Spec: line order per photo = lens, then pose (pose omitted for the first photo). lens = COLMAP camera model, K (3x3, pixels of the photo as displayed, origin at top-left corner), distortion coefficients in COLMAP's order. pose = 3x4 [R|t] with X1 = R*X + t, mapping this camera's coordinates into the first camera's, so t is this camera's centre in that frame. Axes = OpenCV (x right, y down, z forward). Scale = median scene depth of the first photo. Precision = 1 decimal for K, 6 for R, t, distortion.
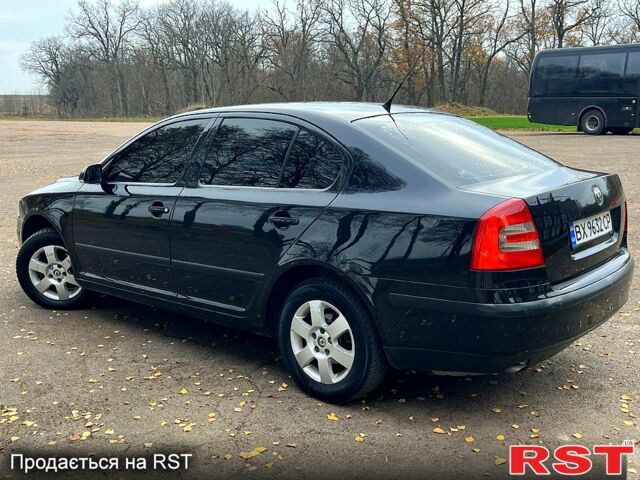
lens RADIAL K [[708.2, 0, 334.4], [0, 708.2, 238.9], [0, 0, 1]] dist [0.140567, -0.310398]
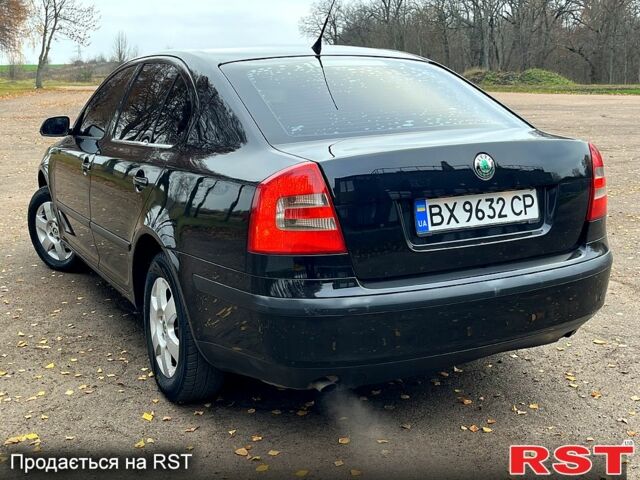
lens RADIAL K [[801.0, 0, 320.0], [0, 801.0, 240.0], [0, 0, 1]] dist [0.171603, -0.525364]
pose [[0.936892, 0.076405, -0.341169, 0.502154], [-0.068762, 0.997038, 0.034459, -0.003128], [0.342791, -0.008825, 0.939370, 0.181362]]
